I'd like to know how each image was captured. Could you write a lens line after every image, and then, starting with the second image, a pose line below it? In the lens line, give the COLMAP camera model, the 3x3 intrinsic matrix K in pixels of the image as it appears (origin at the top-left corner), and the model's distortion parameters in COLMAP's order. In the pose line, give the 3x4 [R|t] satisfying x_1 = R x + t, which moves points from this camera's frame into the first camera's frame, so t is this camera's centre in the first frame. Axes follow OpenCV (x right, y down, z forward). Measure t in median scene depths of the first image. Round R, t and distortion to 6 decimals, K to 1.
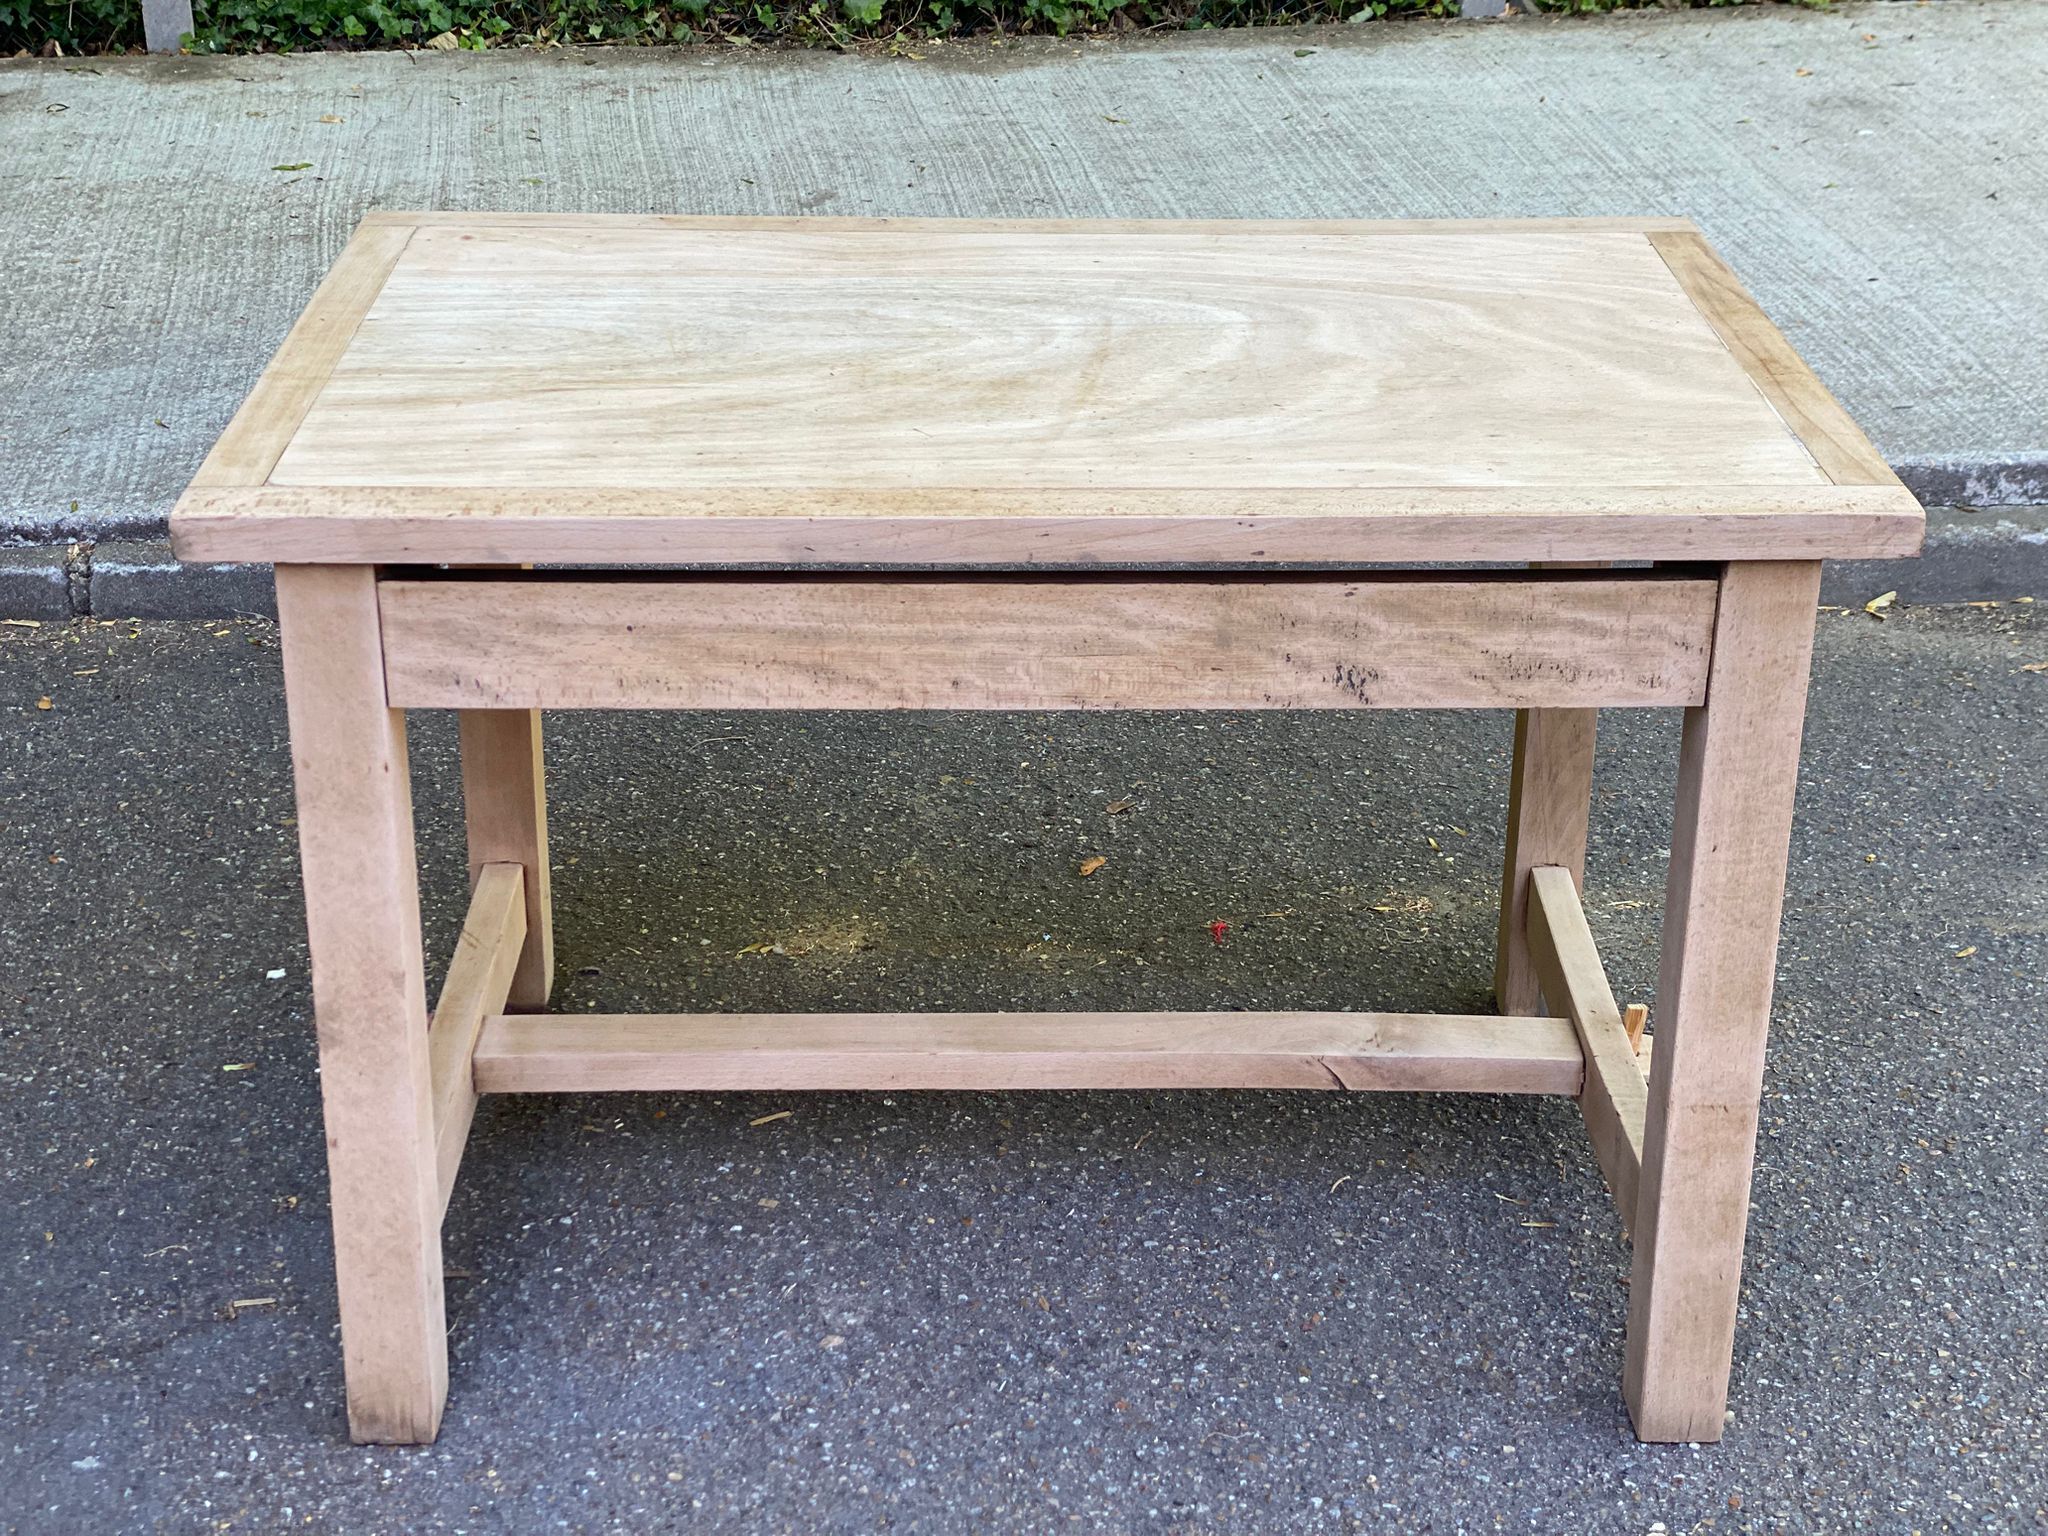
lens RADIAL K [[3075.6, 0, 1026.1], [0, 3075.6, 748.1], [0, 0, 1]] dist [0.101088, 0.000000]
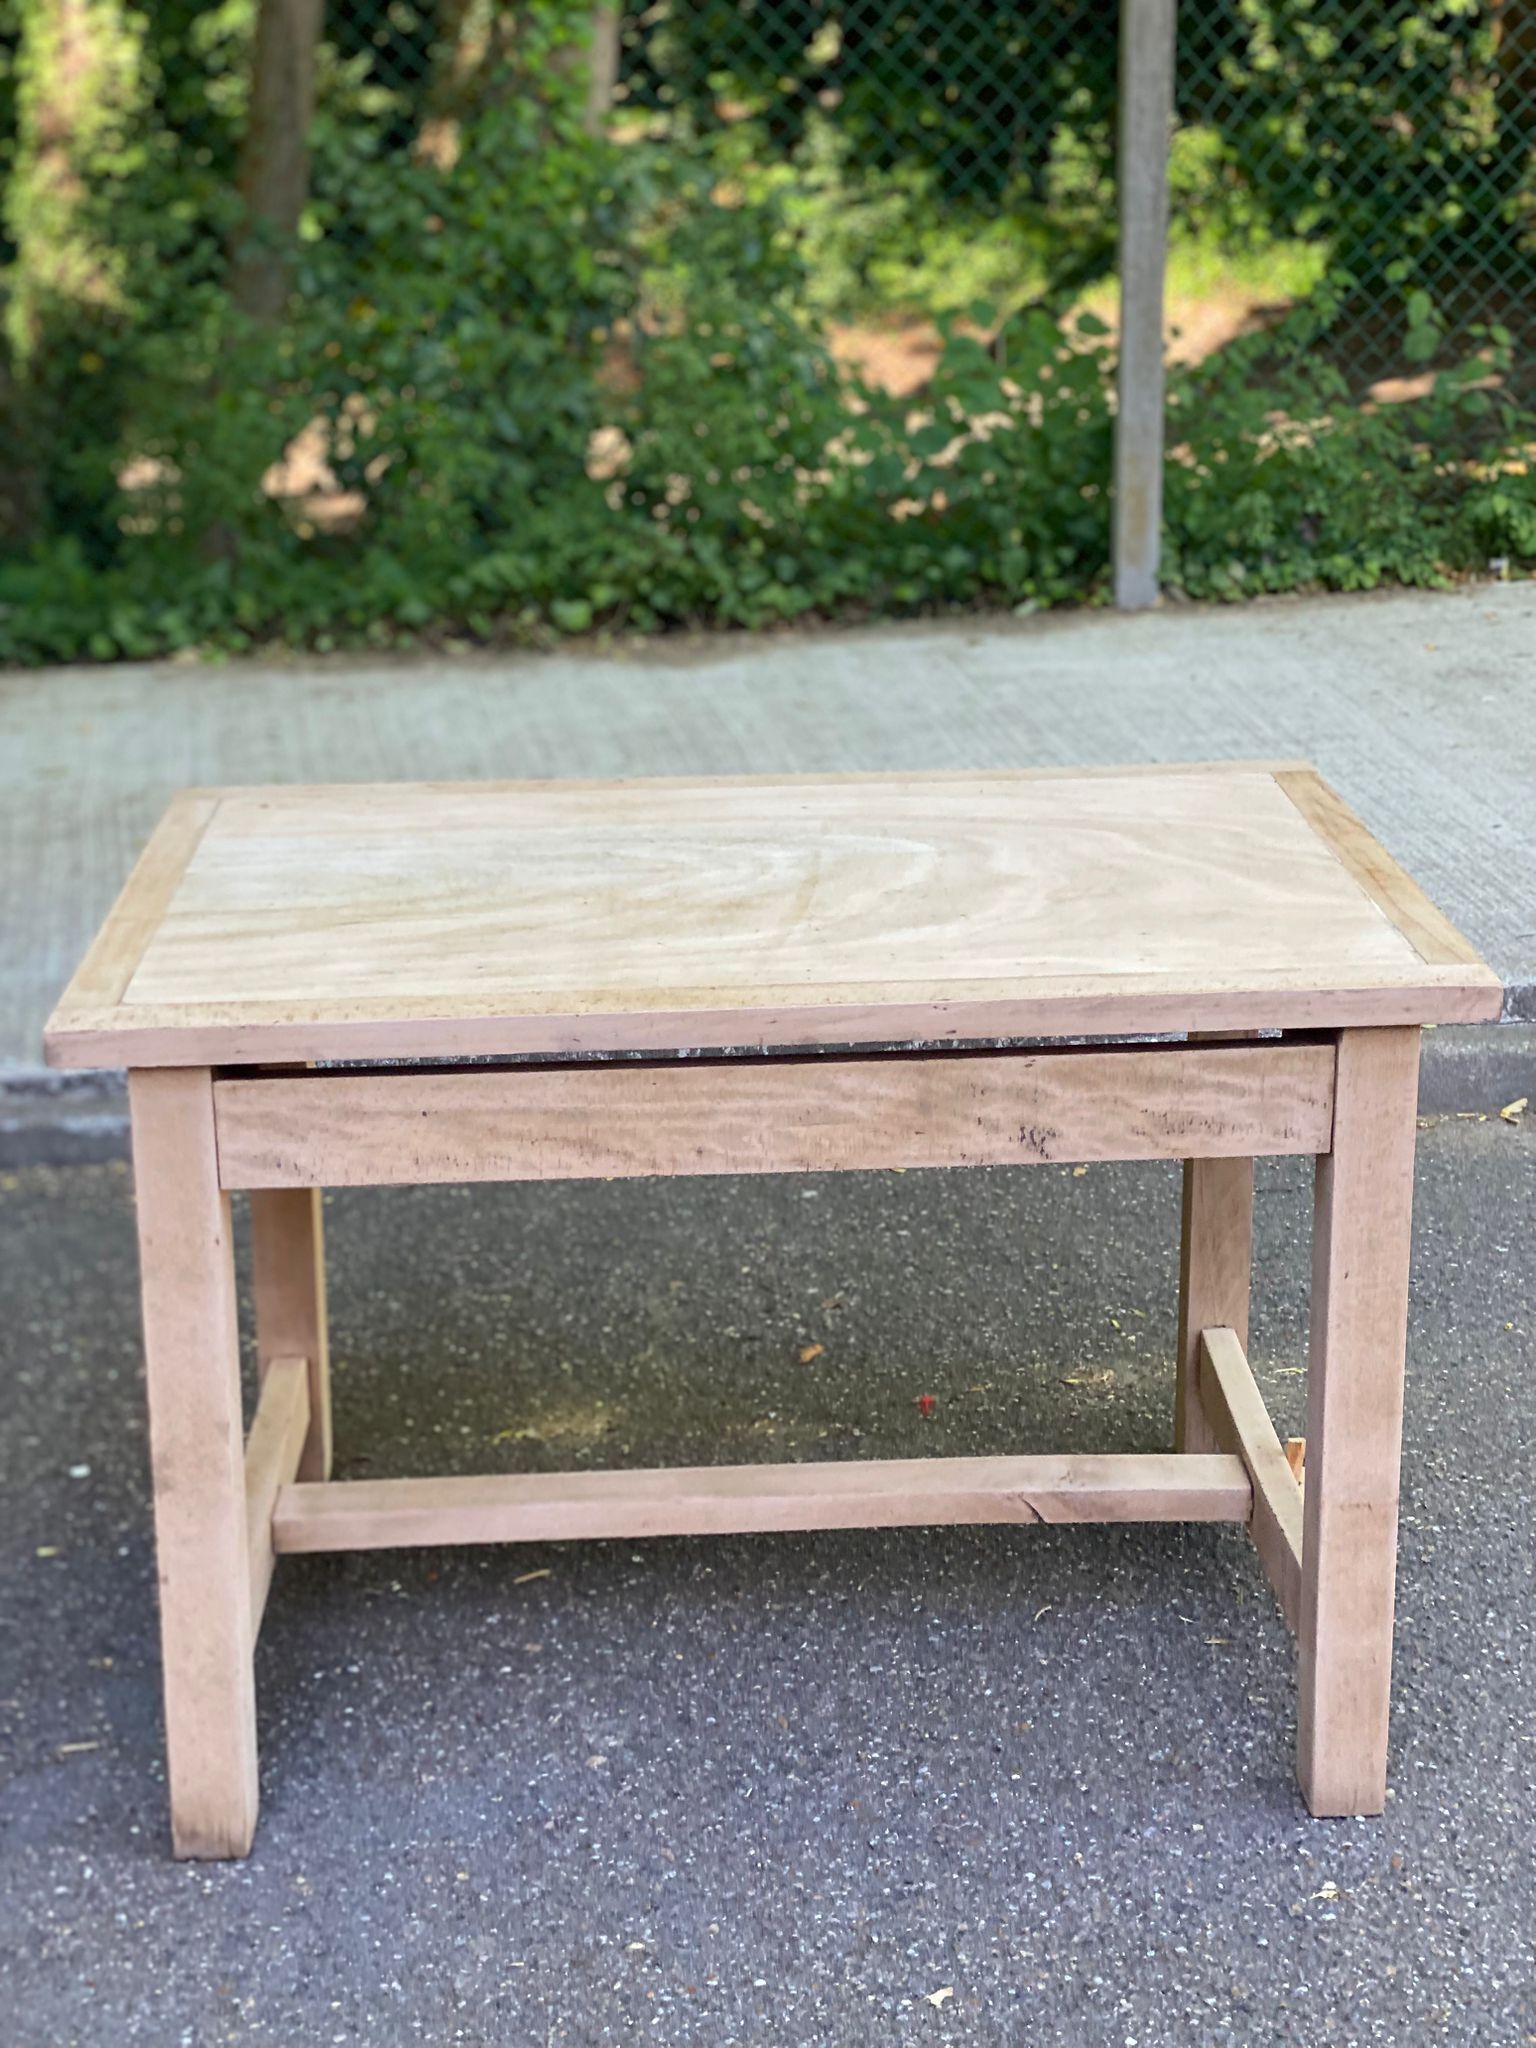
lens RADIAL K [[3075.6, 0, 770.8], [0, 3075.6, 952.3], [0, 0, 1]] dist [0.101088, 0.000000]
pose [[0.999363, -0.032019, 0.015754, -0.007720], [0.033746, 0.991522, -0.125476, 0.044645], [-0.011603, 0.125928, 0.991972, -0.160495]]
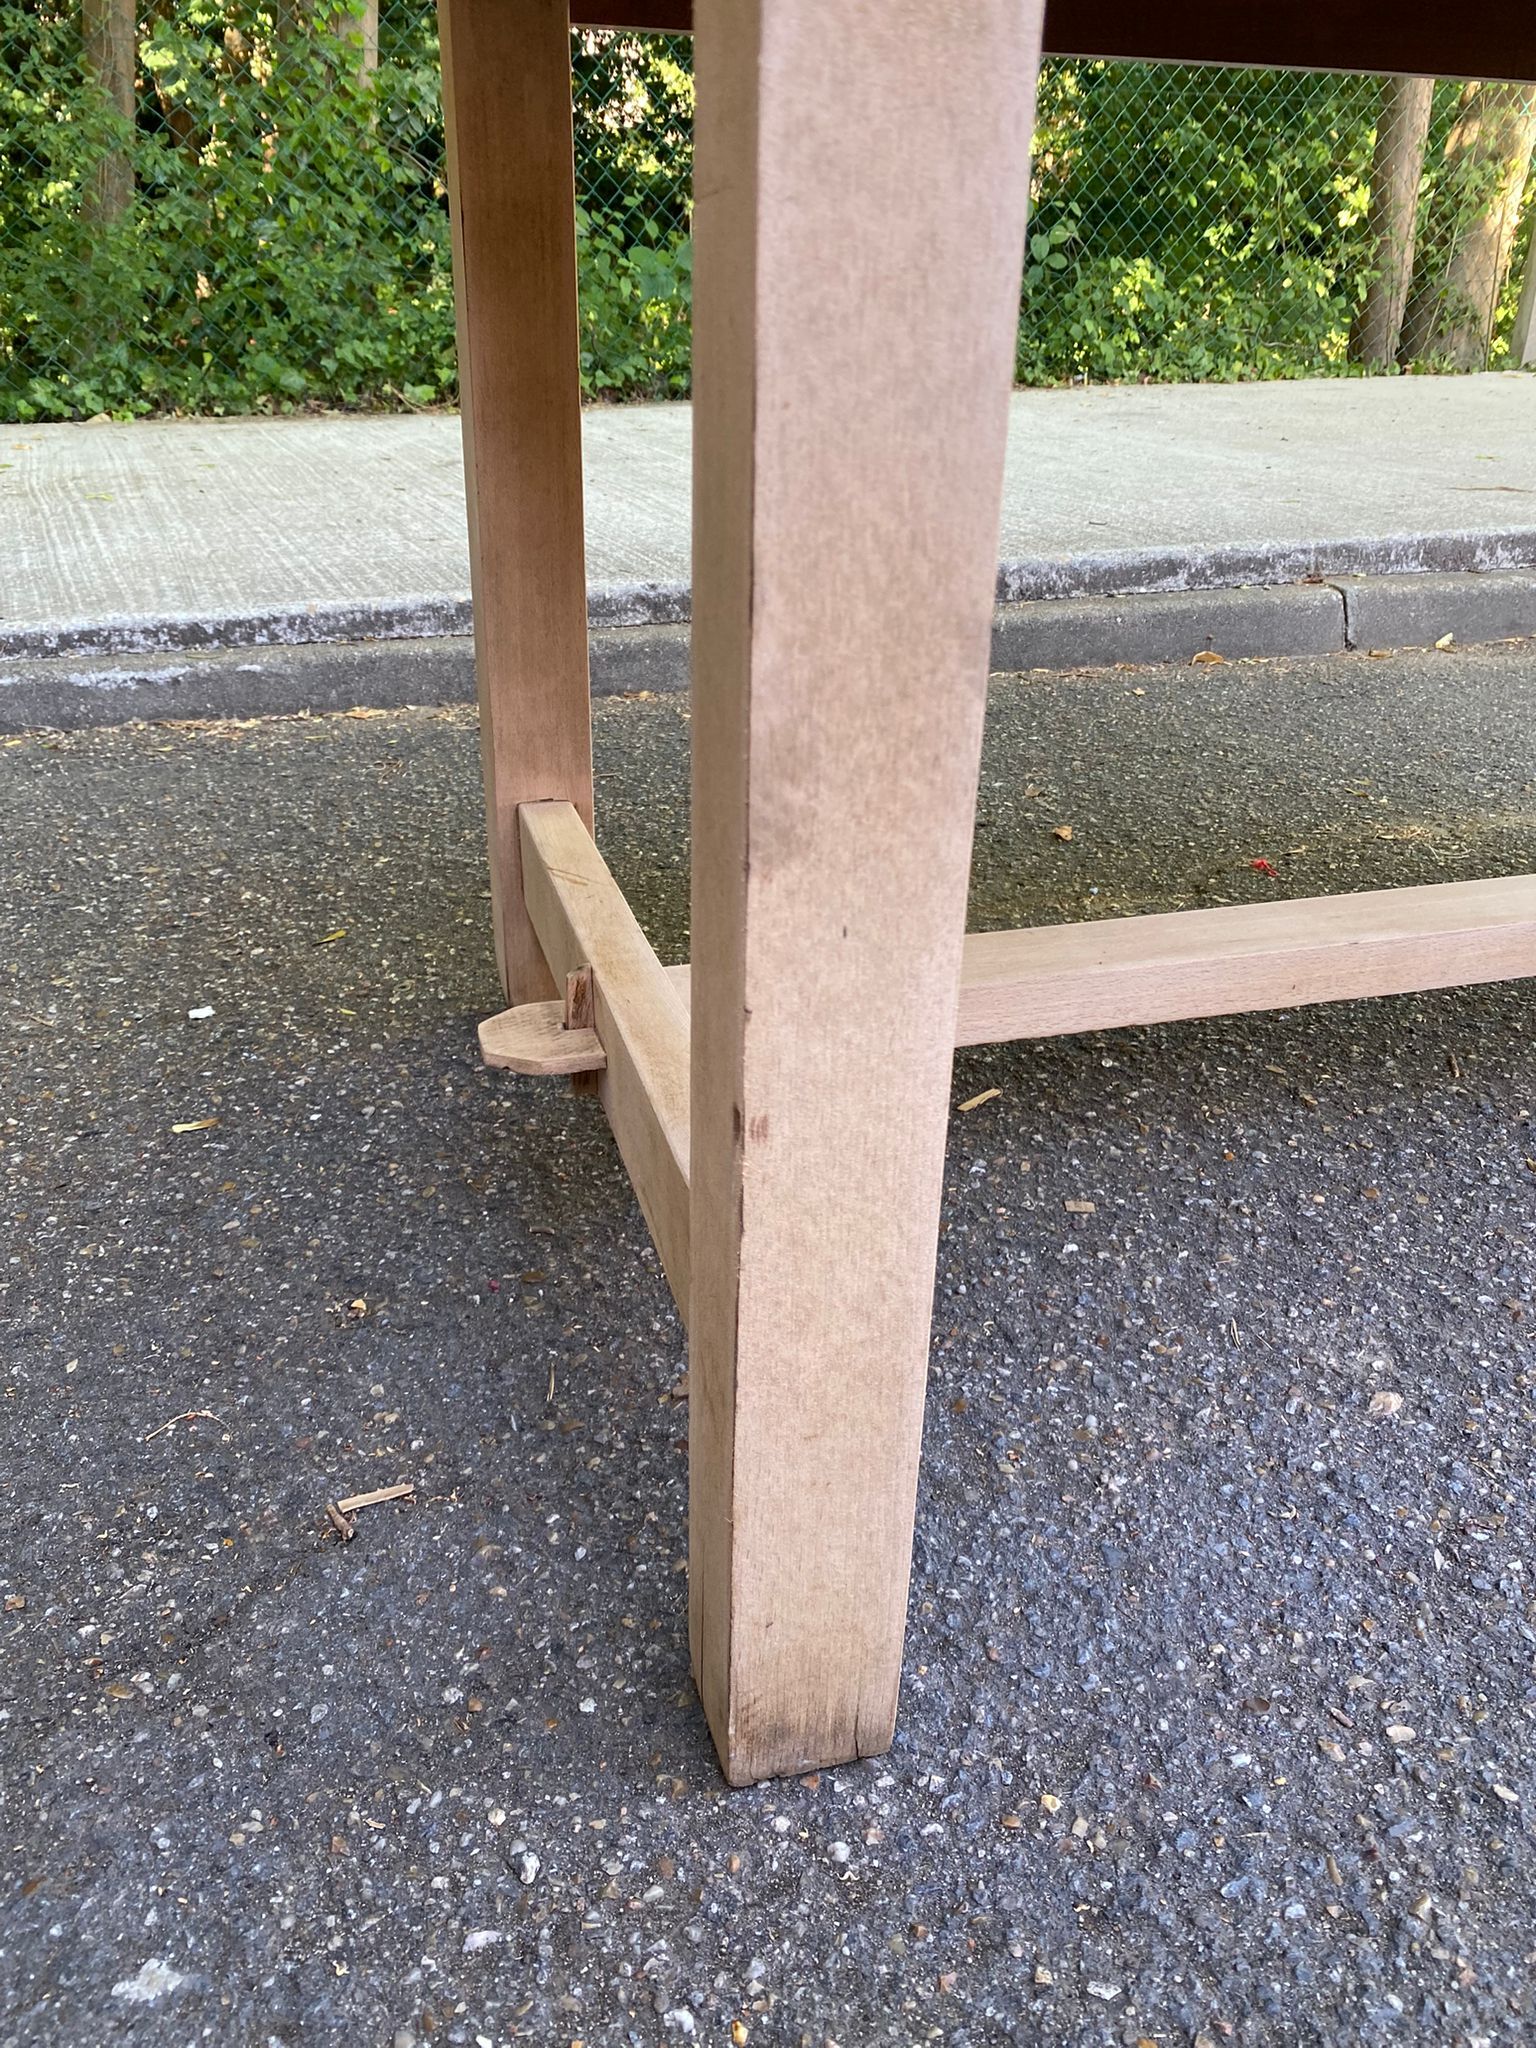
lens RADIAL K [[1574.1, 0, 764.1], [0, 1574.1, 1004.9], [0, 0, 1]] dist [0.003620, -0.003678]
pose [[0.966670, -0.107266, 0.232470, -0.246081], [0.107805, 0.994117, 0.010421, 0.100935], [-0.232221, 0.014988, 0.972548, 0.740697]]
